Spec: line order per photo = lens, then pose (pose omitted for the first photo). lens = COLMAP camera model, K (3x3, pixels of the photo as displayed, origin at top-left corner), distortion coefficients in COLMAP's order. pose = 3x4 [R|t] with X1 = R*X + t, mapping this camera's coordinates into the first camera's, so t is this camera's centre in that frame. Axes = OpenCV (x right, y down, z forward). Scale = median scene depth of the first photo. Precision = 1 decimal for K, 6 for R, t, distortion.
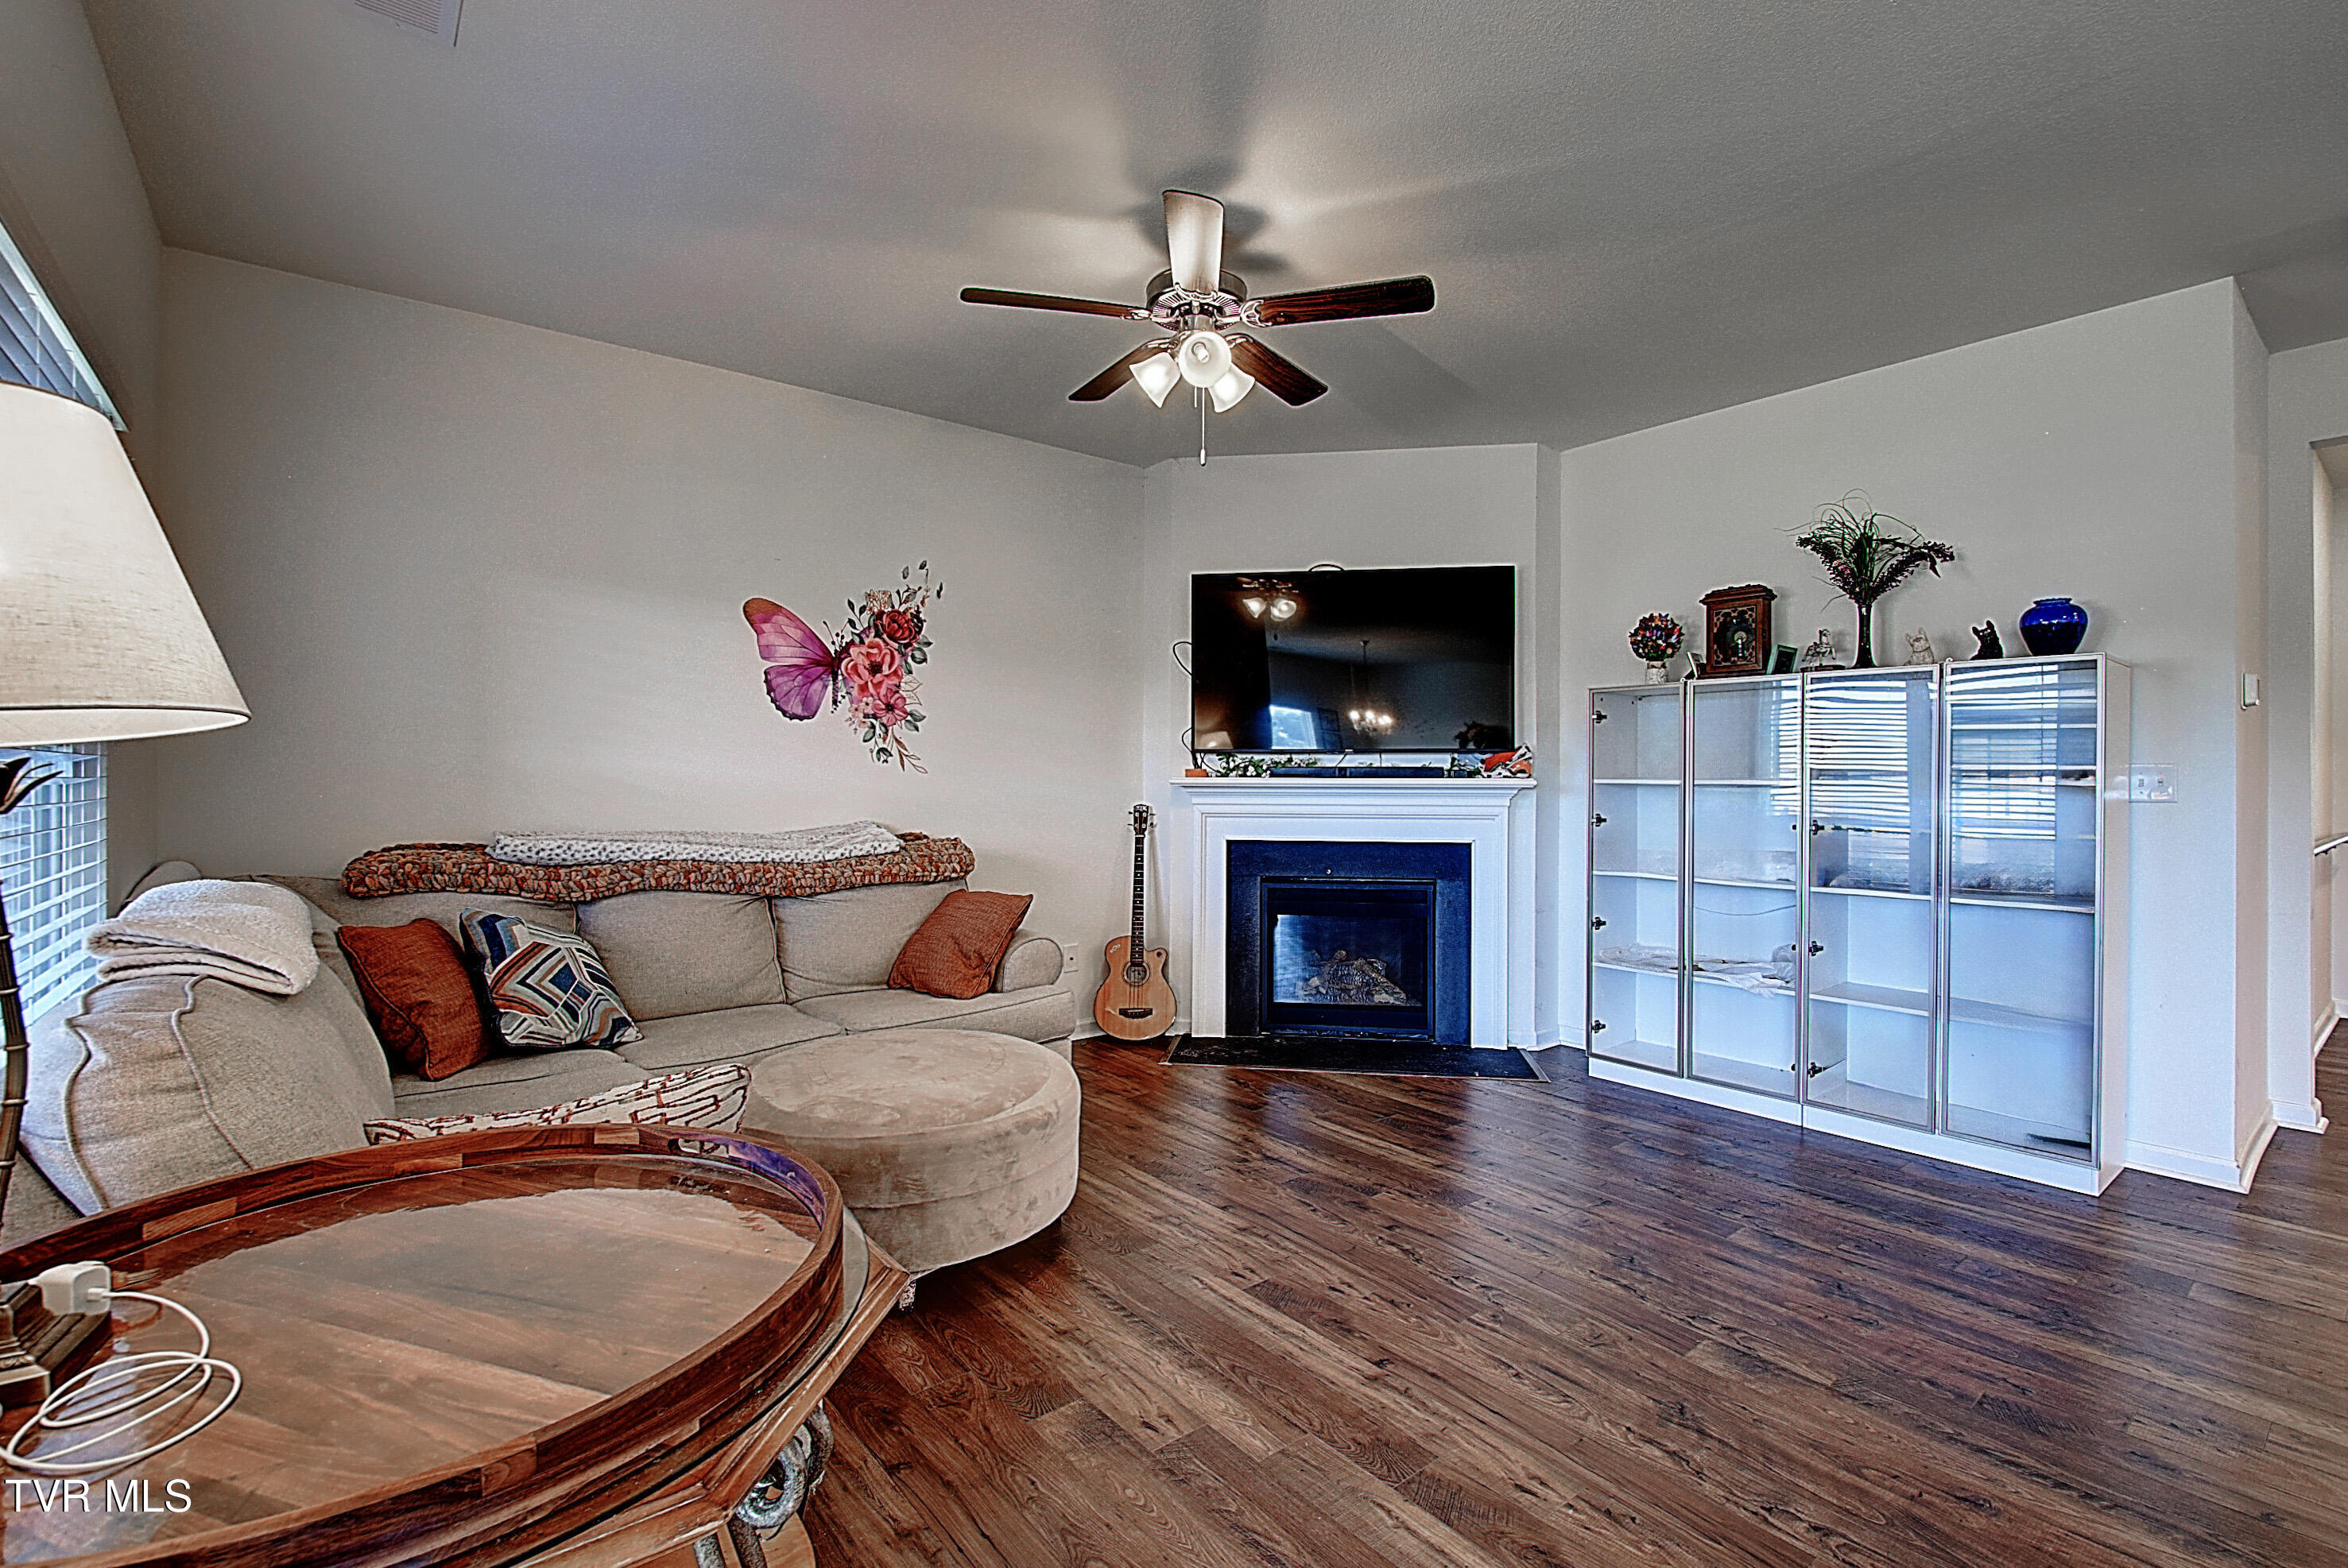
lens RADIAL K [[1037.4, 0, 1178.9], [0, 1037.4, 791.0], [0, 0, 1]] dist [-0.000761, -0.000105]
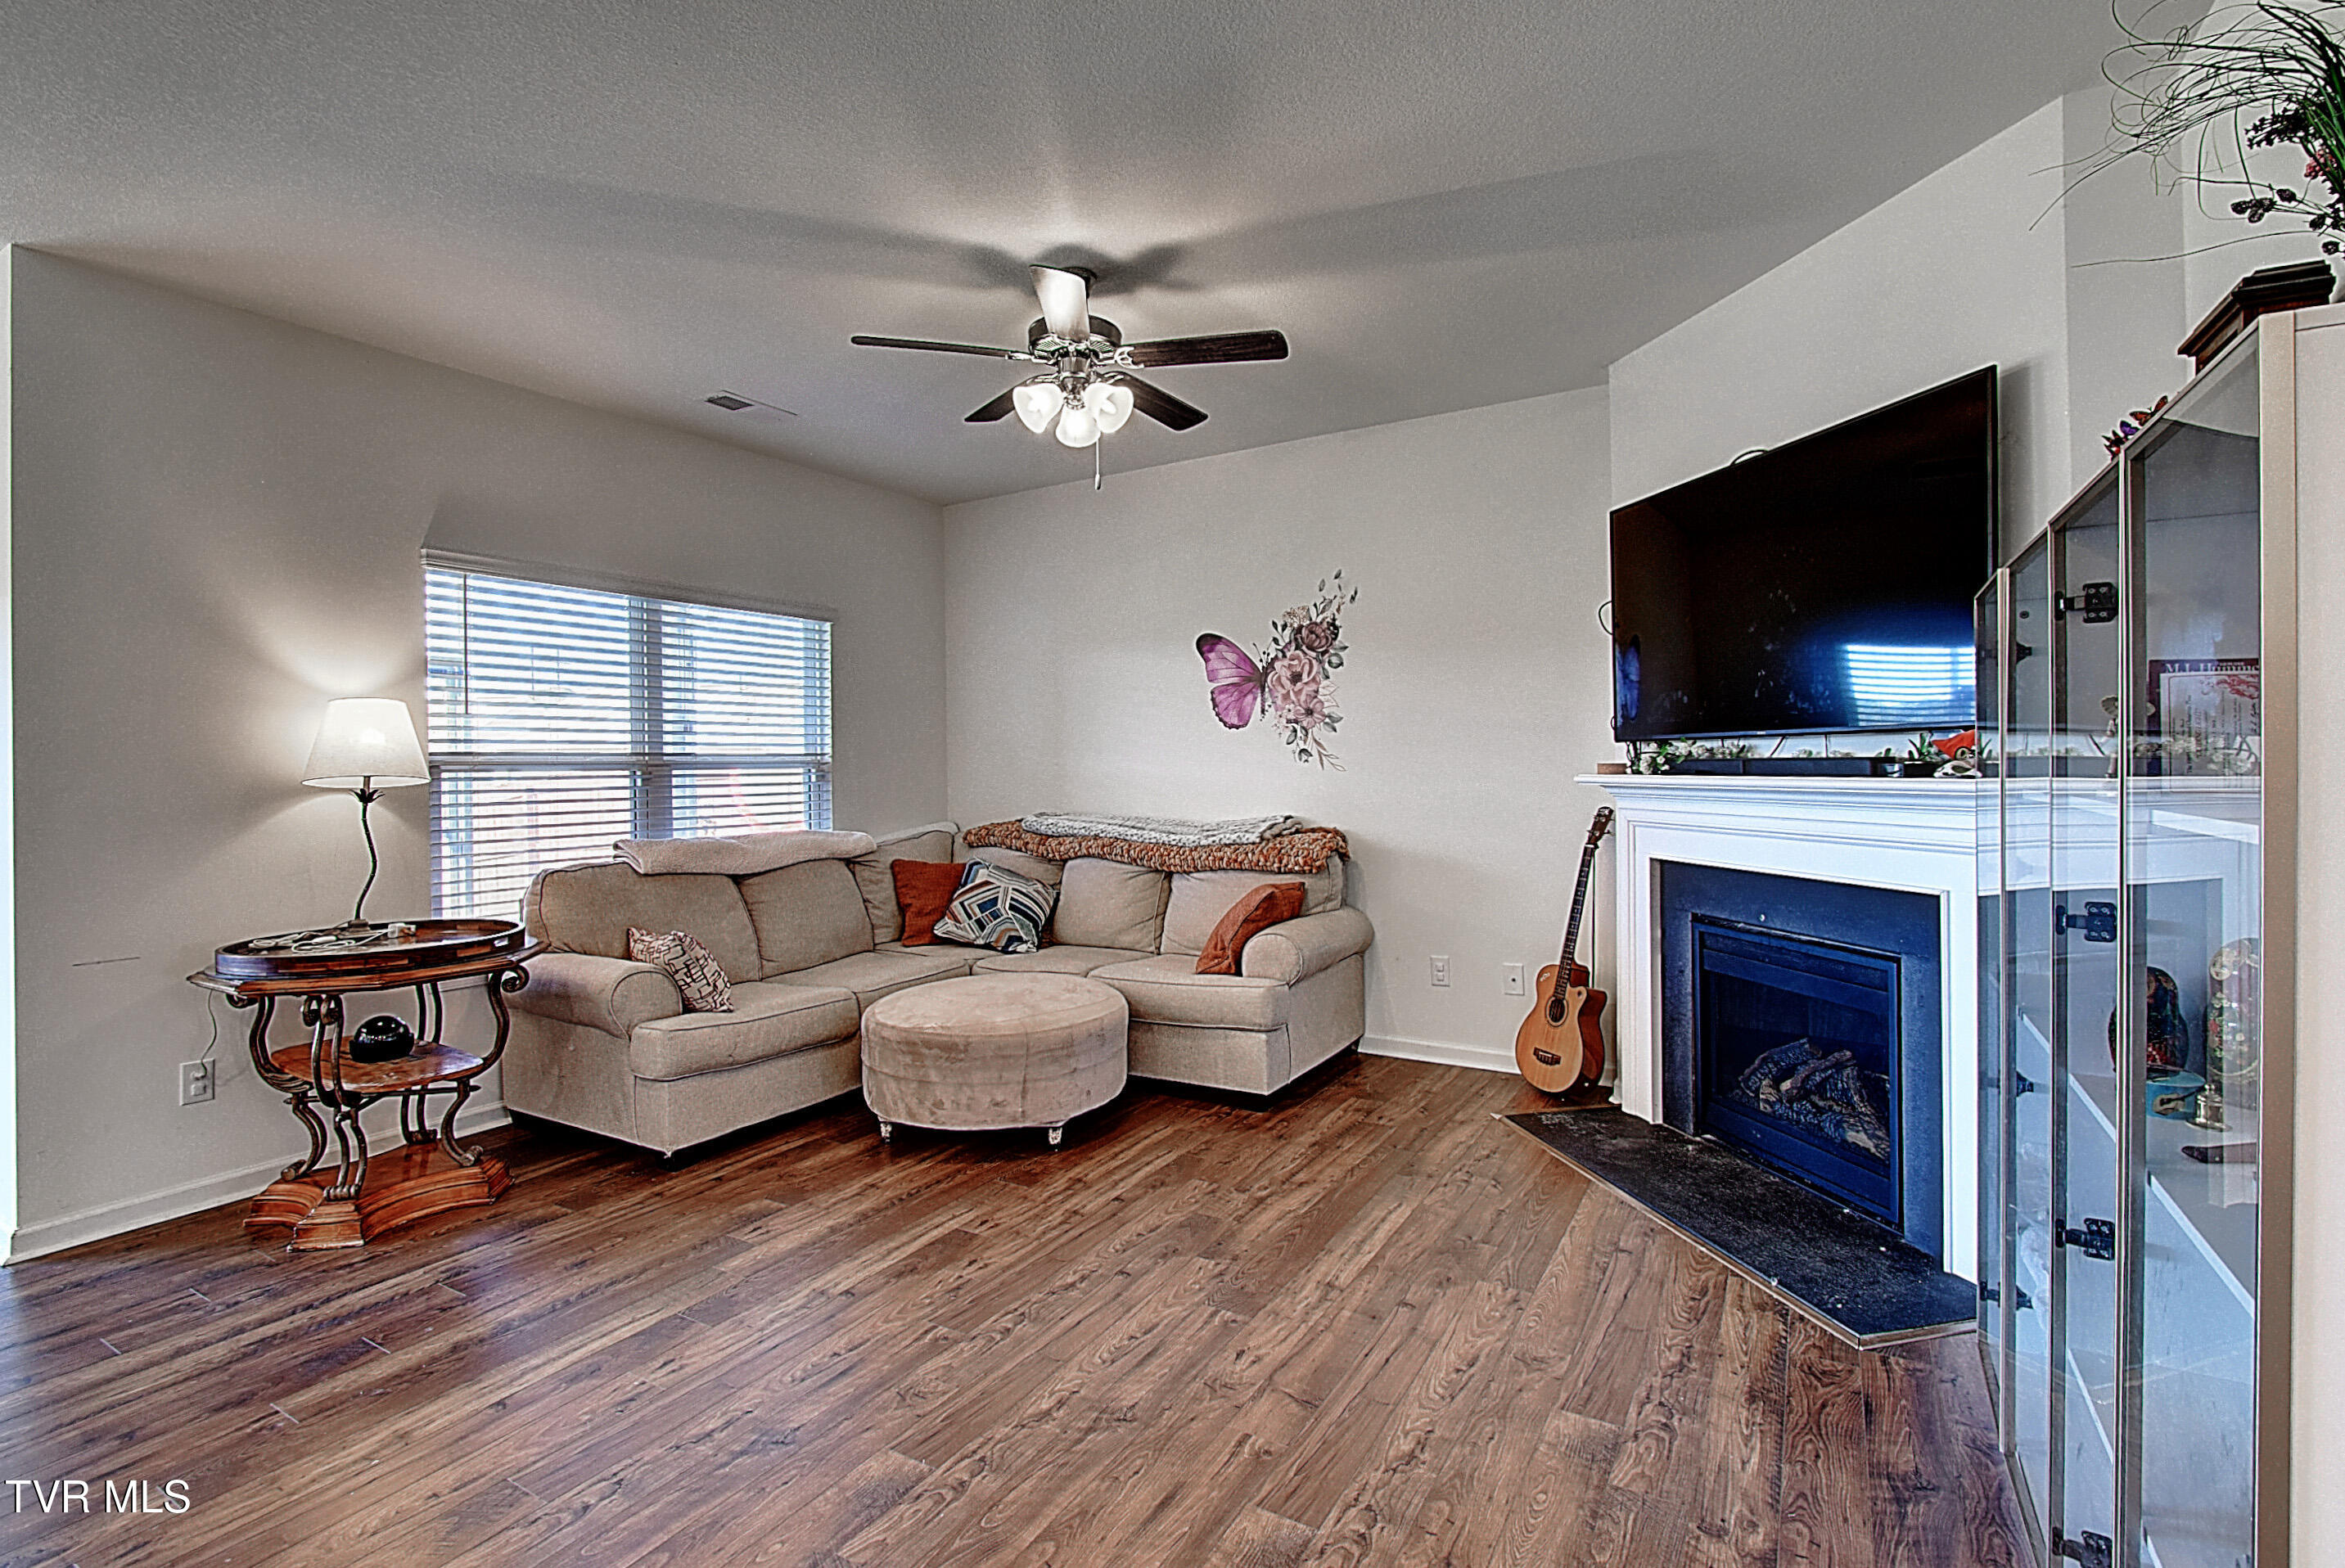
lens RADIAL K [[1070.7, 0, 1172.5], [0, 1070.7, 784.0], [0, 0, 1]] dist [-0.000392, 0.000045]
pose [[0.352019, 0.007857, -0.935960, 0.768000], [0.000896, 0.999961, 0.008731, -0.015175], [0.935992, -0.003912, 0.351998, 0.491505]]
